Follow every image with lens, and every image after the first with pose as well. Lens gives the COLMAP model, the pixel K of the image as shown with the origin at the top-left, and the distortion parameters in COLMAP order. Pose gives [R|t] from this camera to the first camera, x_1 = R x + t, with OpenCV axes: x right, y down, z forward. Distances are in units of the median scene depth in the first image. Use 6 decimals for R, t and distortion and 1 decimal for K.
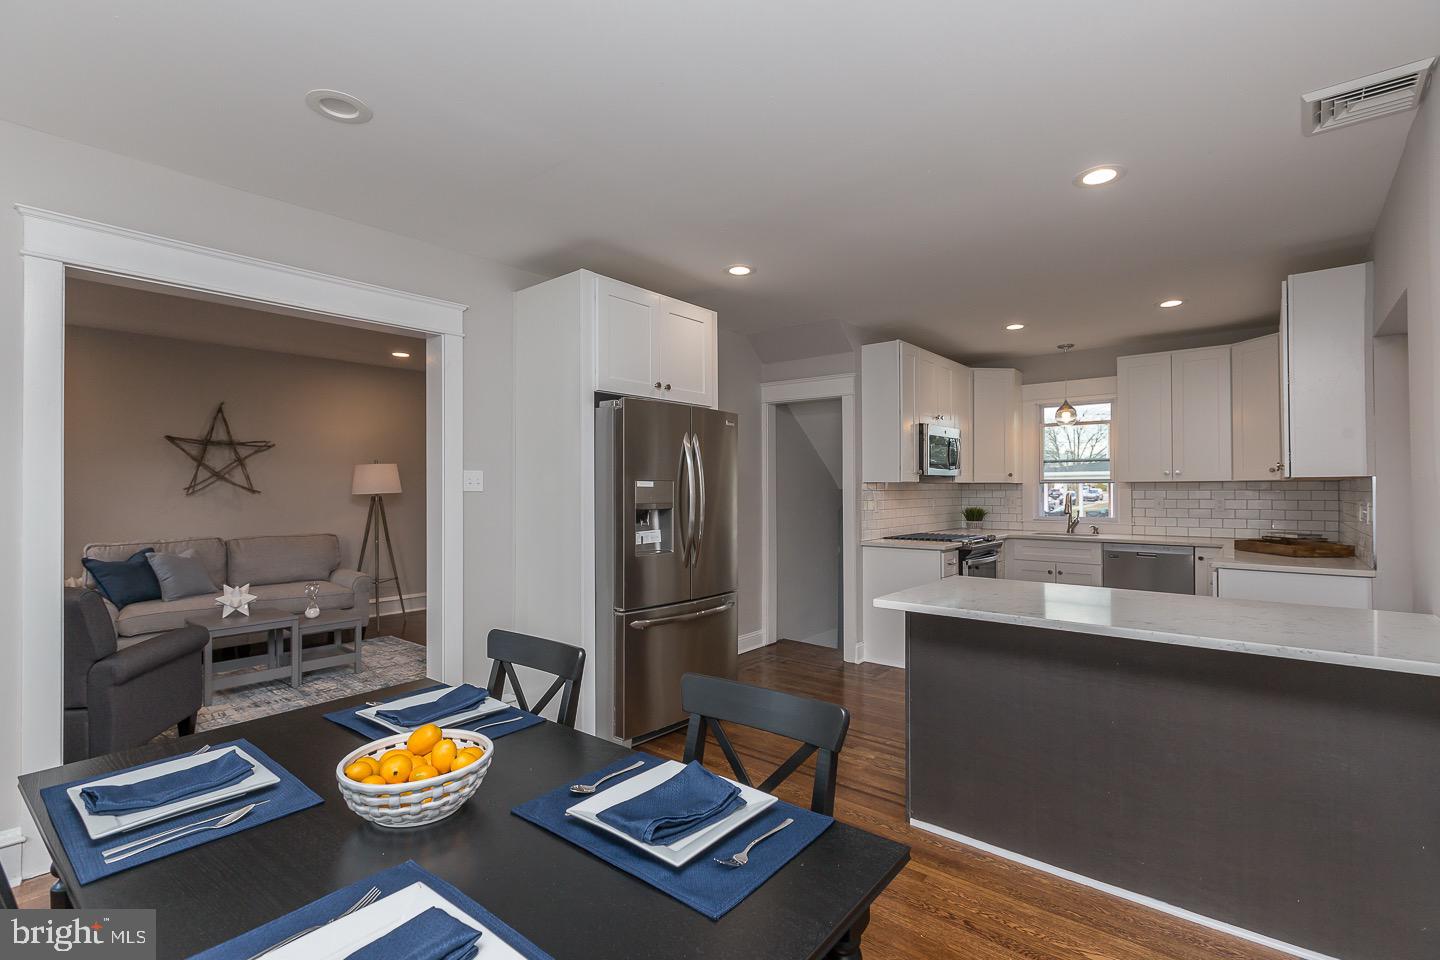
lens RADIAL K [[649.1, 0, 720.0], [0, 649.1, 480.0], [0, 0, 1]] dist [0.000239, -0.000239]
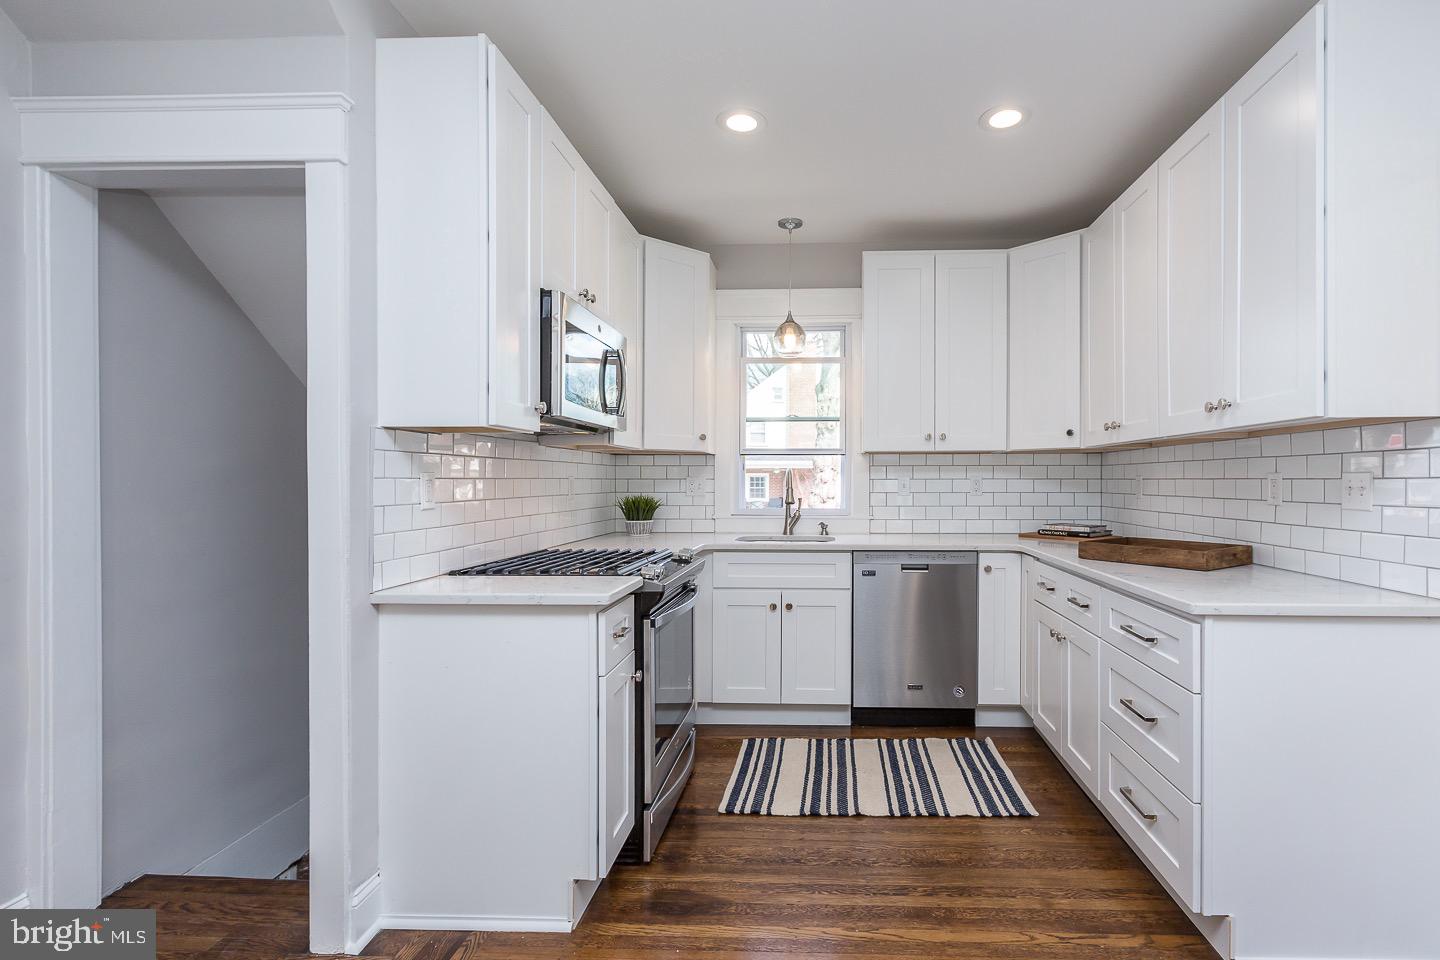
lens RADIAL K [[672.1, 0, 780.0], [0, 672.1, 476.5], [0, 0, 1]] dist [0.001786, 0.000163]
pose [[0.801323, 0.004883, 0.598212, 0.161191], [-0.008159, 0.999963, 0.002767, 0.026253], [-0.598176, -0.007098, 0.801333, 0.526439]]
